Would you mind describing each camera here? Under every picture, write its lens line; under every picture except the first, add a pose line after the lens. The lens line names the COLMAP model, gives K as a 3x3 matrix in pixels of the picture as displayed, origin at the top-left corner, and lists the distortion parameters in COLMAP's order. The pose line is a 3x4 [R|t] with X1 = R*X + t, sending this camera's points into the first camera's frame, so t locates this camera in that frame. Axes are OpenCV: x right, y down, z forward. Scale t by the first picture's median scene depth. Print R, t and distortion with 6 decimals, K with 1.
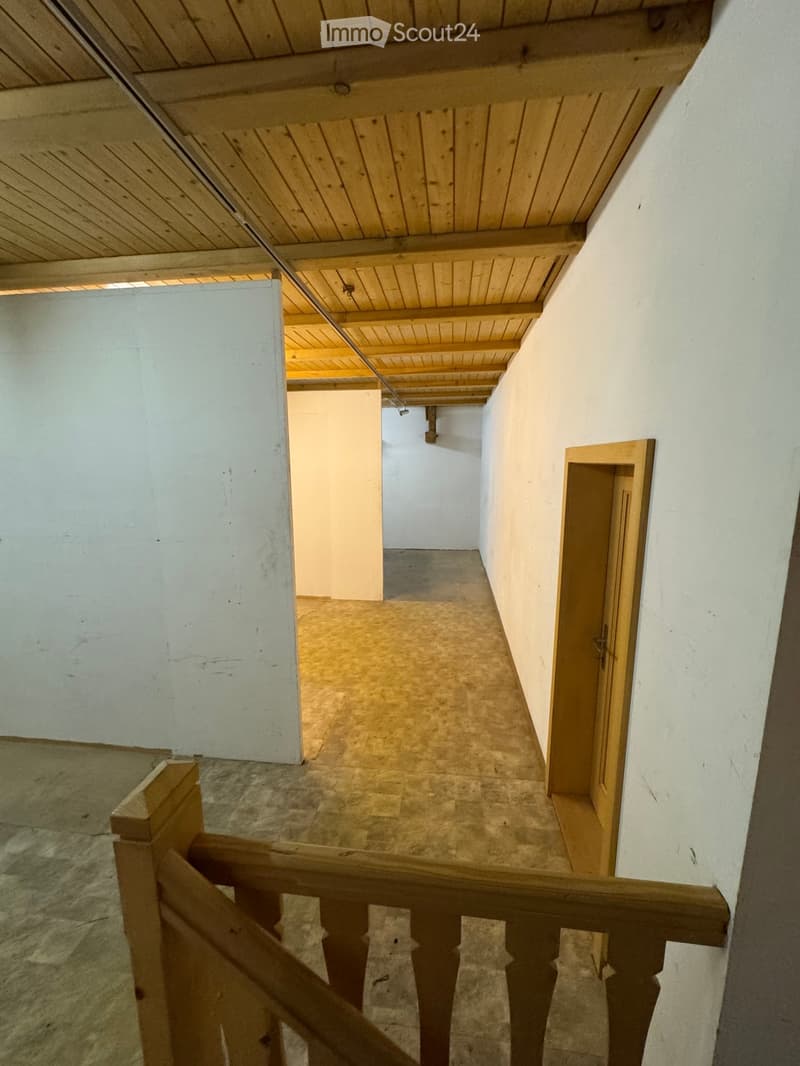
lens RADIAL K [[423.3, 0, 400.5], [0, 423.3, 533.4], [0, 0, 1]] dist [-0.000591, 0.000899]
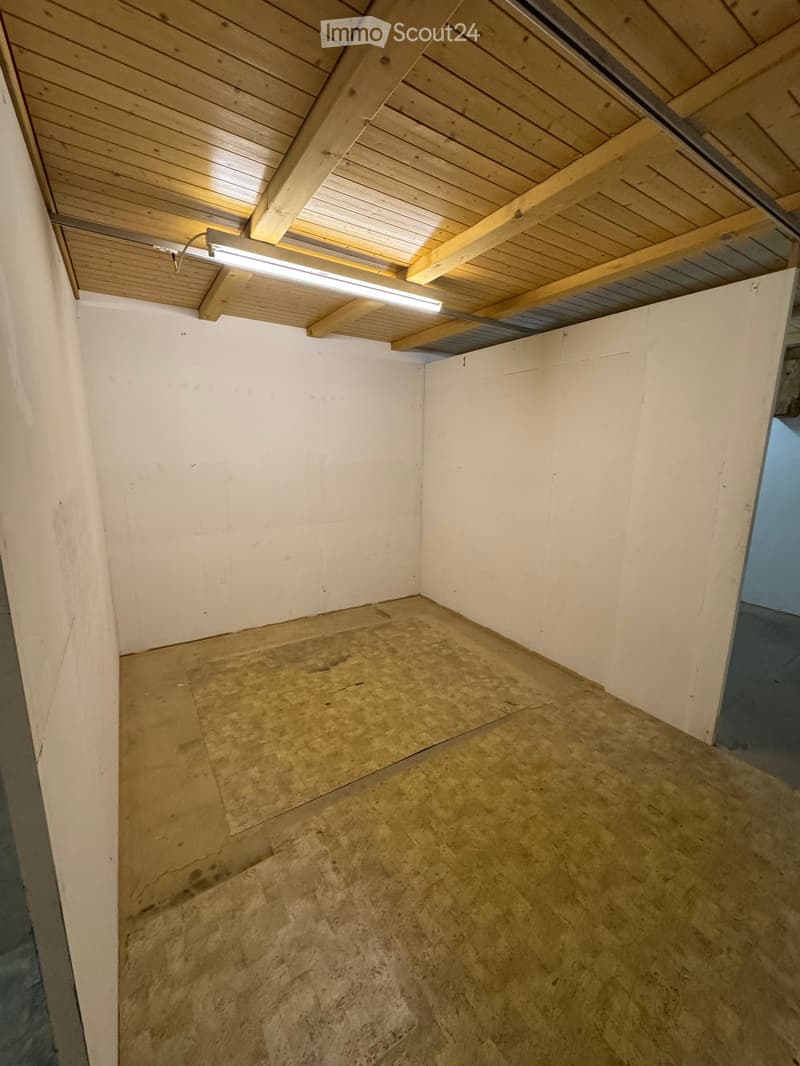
lens RADIAL K [[423.3, 0, 397.6], [0, 423.3, 538.9], [0, 0, 1]] dist [-0.000591, 0.000899]
pose [[0.635615, 0.180131, -0.750698, 0.050456], [-0.146579, 0.982869, 0.111732, -0.070103], [0.757963, 0.039018, 0.651129, 0.440313]]
